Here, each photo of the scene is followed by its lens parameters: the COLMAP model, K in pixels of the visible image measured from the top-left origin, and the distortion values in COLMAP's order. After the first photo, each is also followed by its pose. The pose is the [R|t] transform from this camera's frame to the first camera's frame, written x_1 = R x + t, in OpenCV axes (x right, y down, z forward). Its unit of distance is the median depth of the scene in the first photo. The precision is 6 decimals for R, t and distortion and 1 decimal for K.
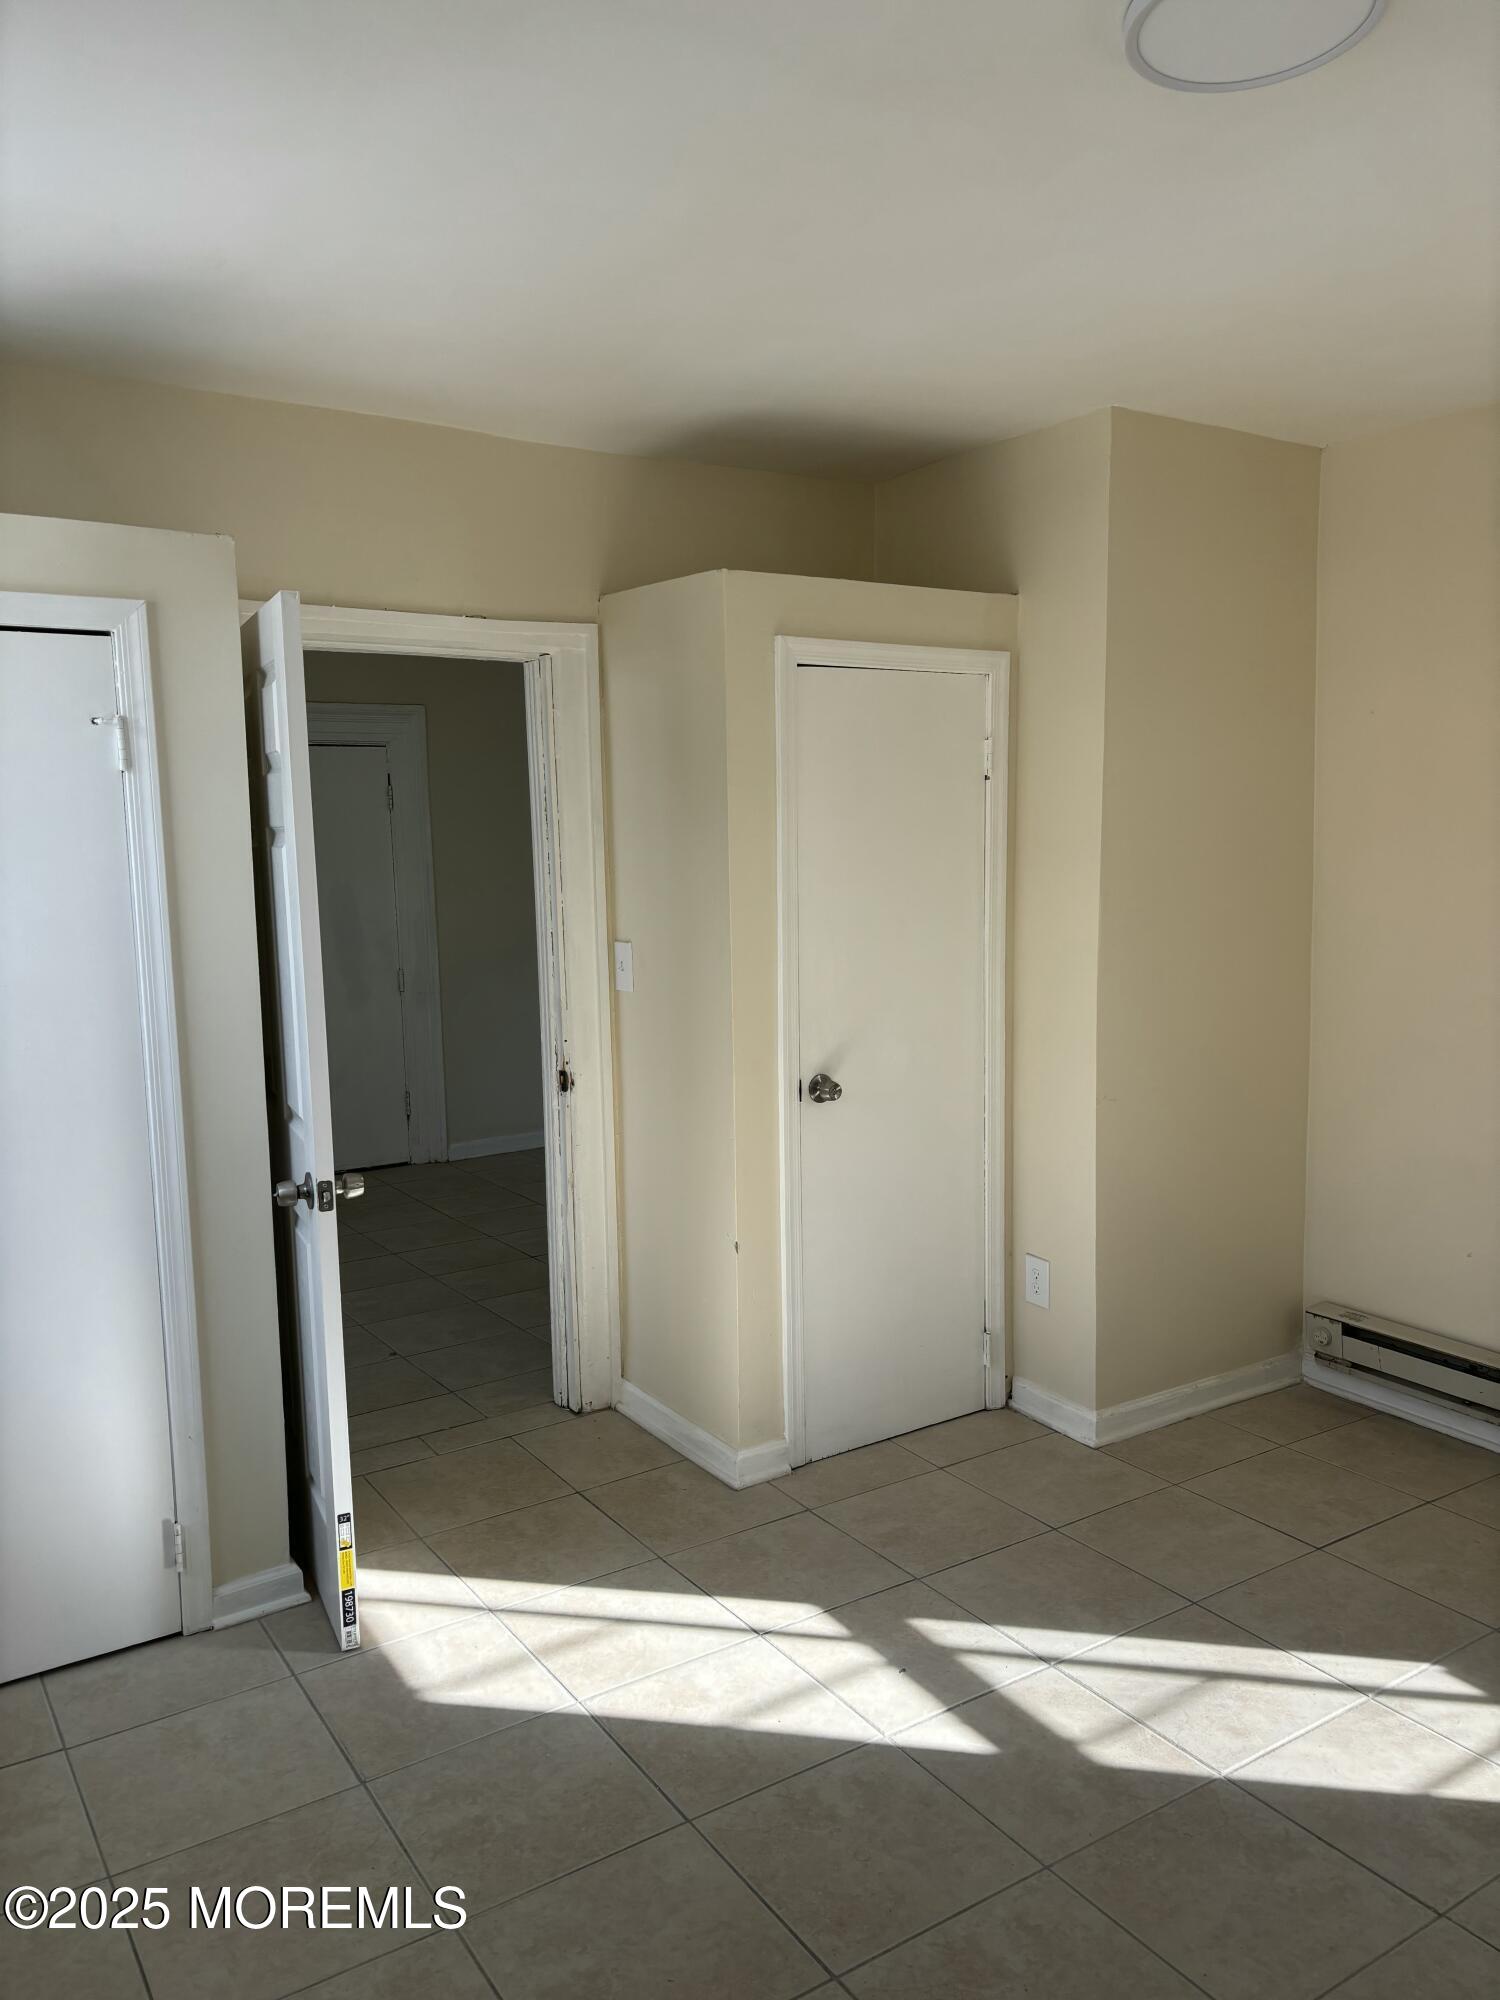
lens RADIAL K [[1501.1, 0, 751.7], [0, 1501.1, 1003.3], [0, 0, 1]] dist [-0.000428, -0.002714]
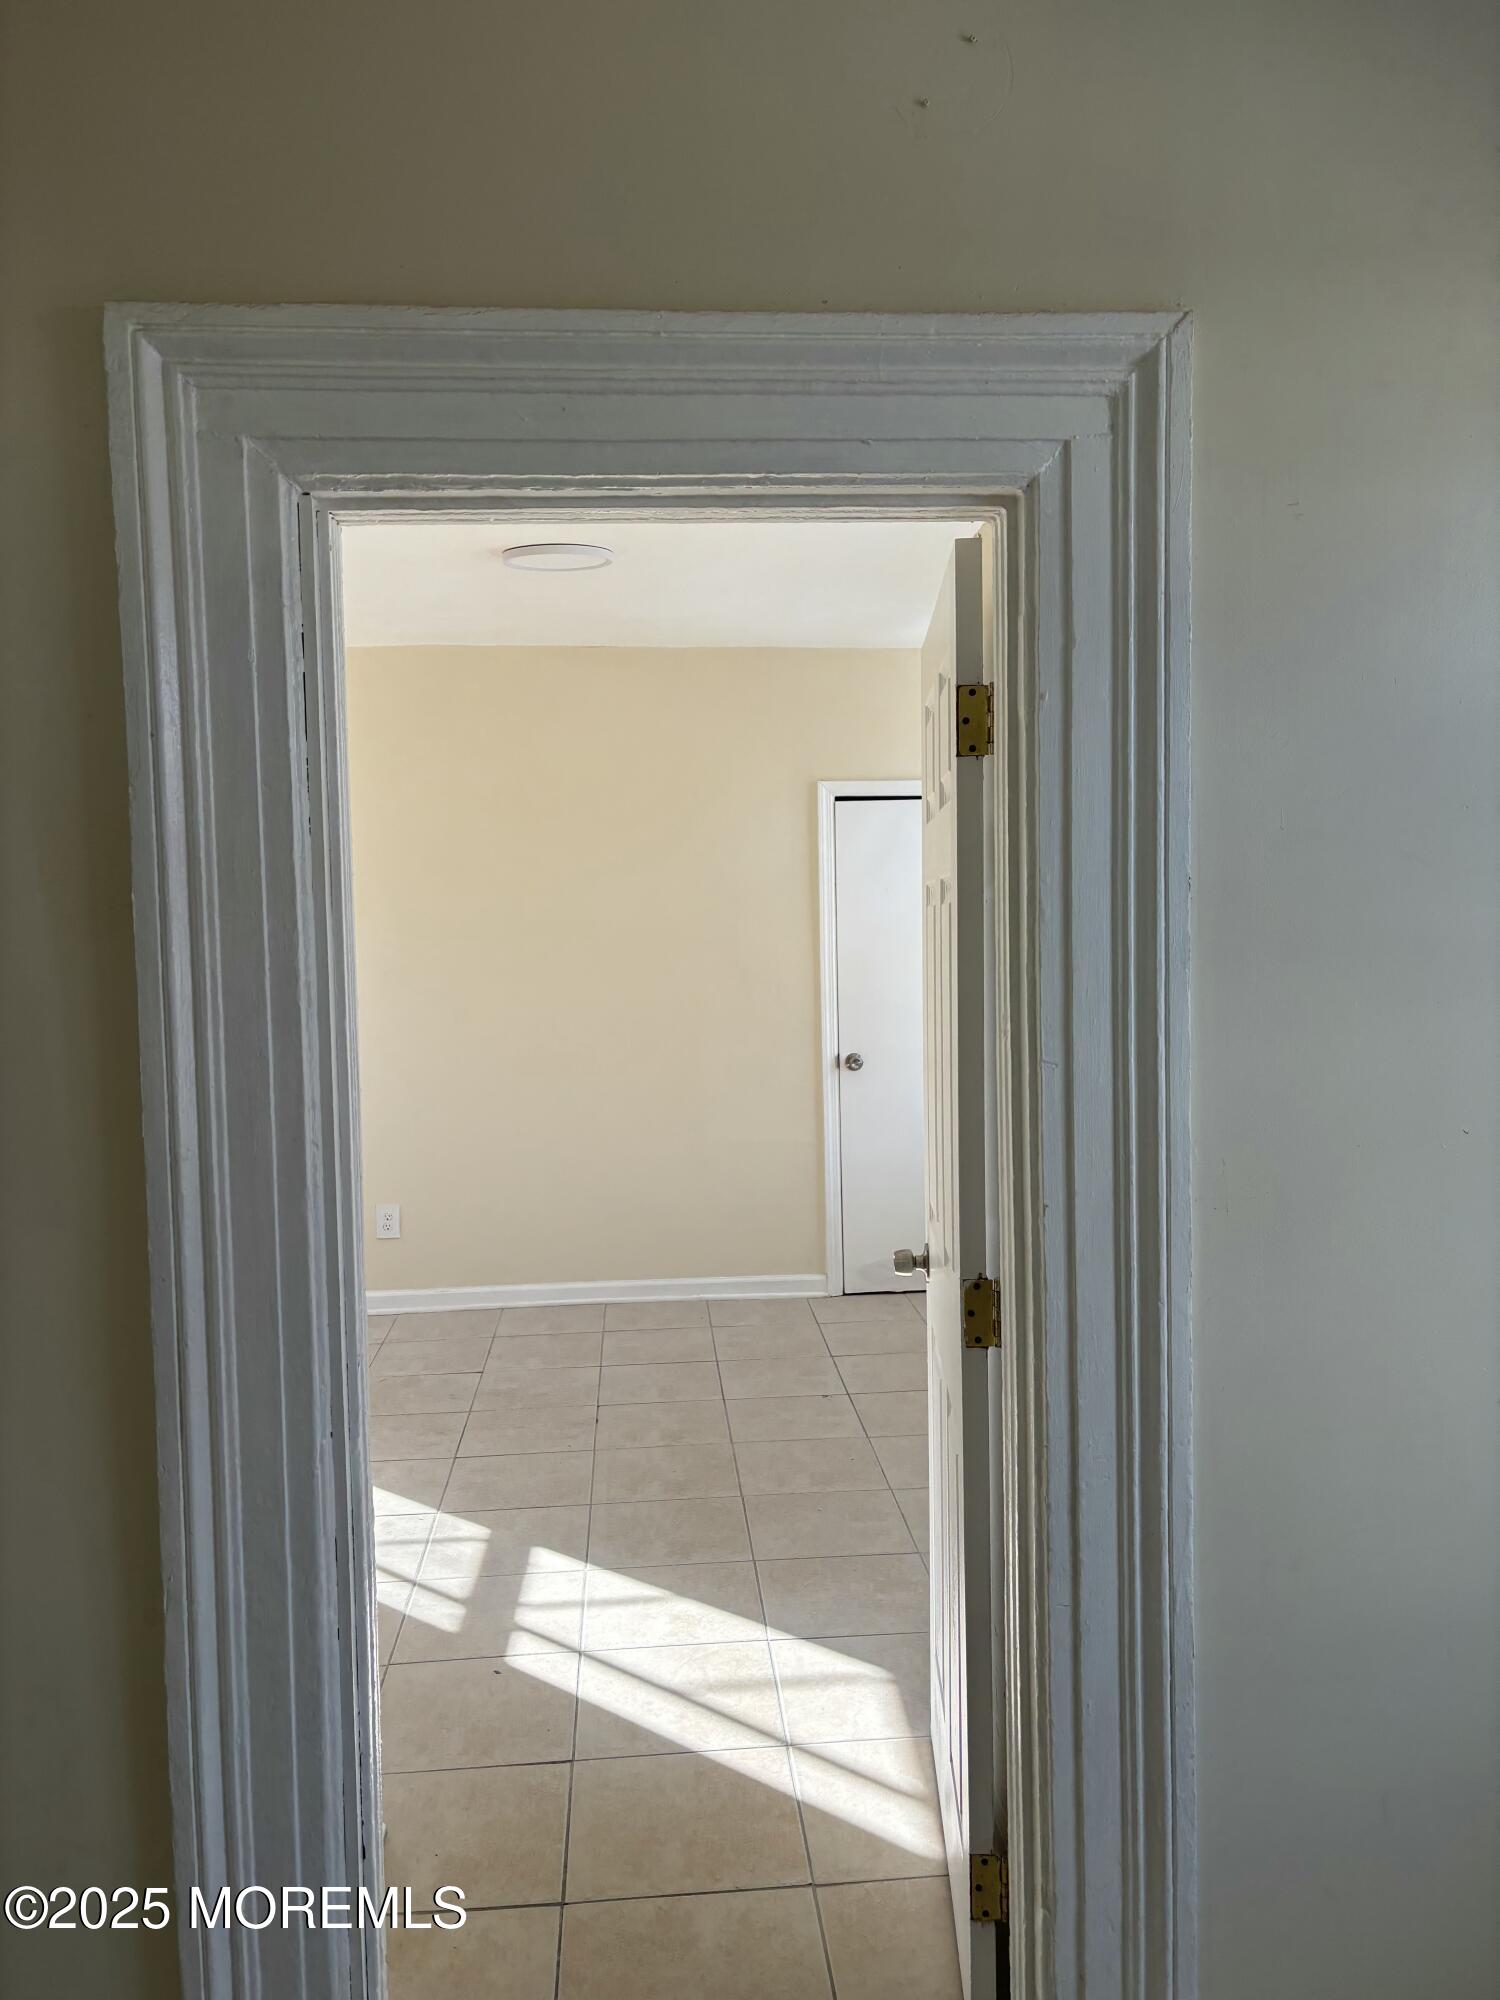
lens RADIAL K [[1501.1, 0, 750.2], [0, 1501.1, 1002.5], [0, 0, 1]] dist [-0.000428, -0.002714]
pose [[-0.880133, 0.008572, 0.474651, -0.640435], [0.083324, 0.987105, 0.136679, -0.181405], [-0.467358, 0.159846, -0.869497, 1.876283]]
